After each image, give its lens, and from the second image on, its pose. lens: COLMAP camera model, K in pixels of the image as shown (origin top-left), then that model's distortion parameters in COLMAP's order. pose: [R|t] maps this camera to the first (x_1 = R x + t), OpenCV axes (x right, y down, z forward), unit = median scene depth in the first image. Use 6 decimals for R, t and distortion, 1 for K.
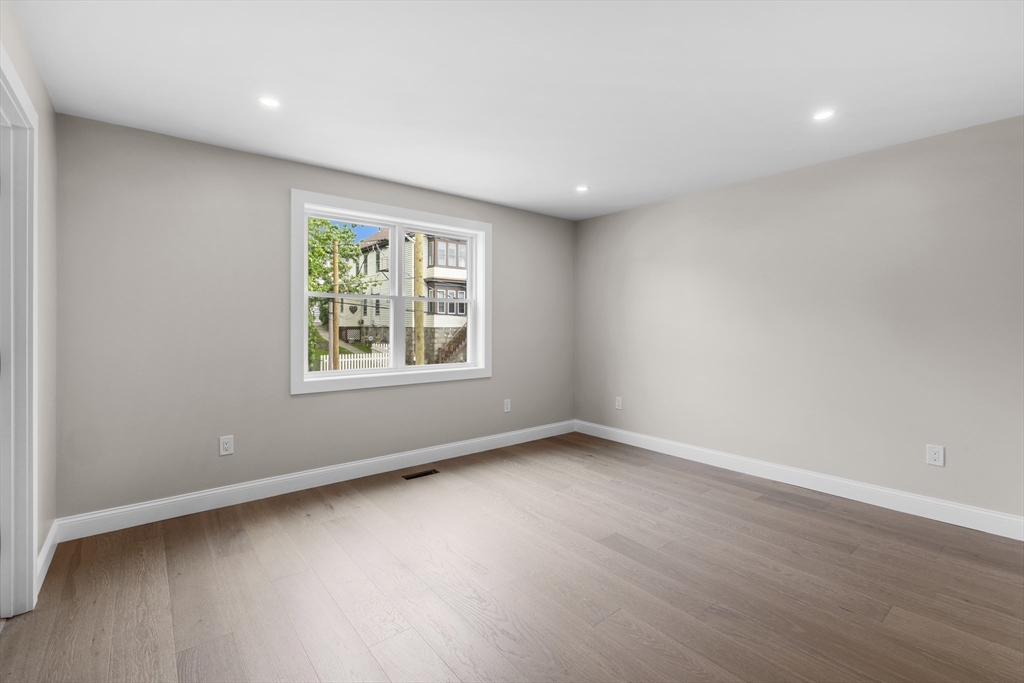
lens RADIAL K [[444.3, 0, 518.5], [0, 444.3, 336.2], [0, 0, 1]] dist [0.002177, -0.000139]
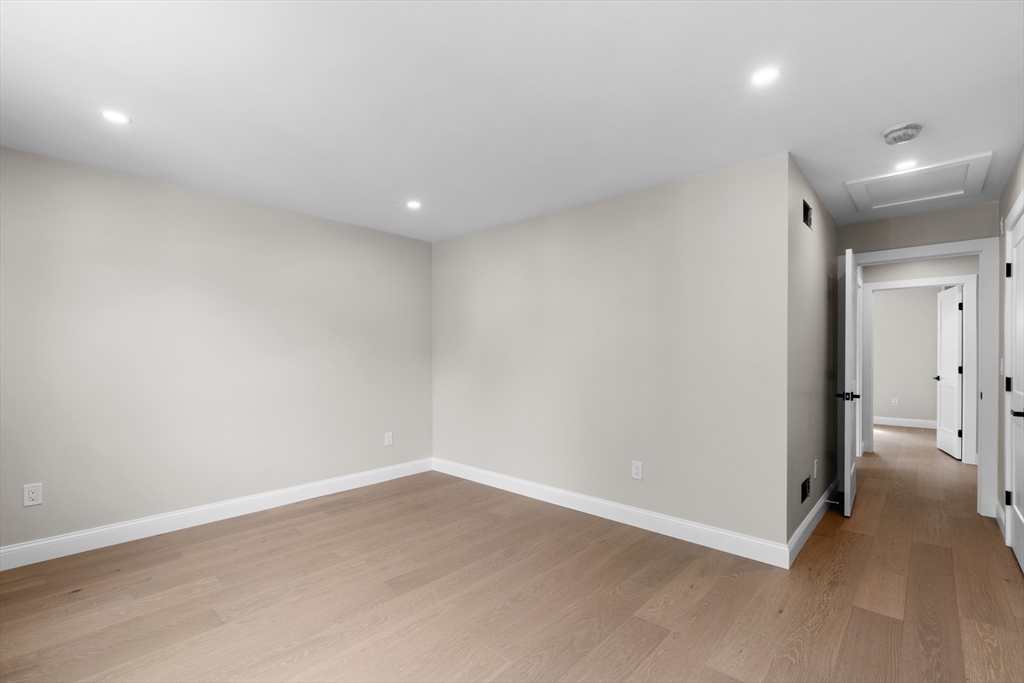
lens RADIAL K [[444.3, 0, 511.7], [0, 444.3, 350.9], [0, 0, 1]] dist [0.002177, -0.000139]
pose [[-0.111528, 0.004895, 0.993749, -0.616056], [0.024260, 0.999703, -0.002201, -0.018672], [-0.993465, 0.023863, -0.111613, 0.717654]]
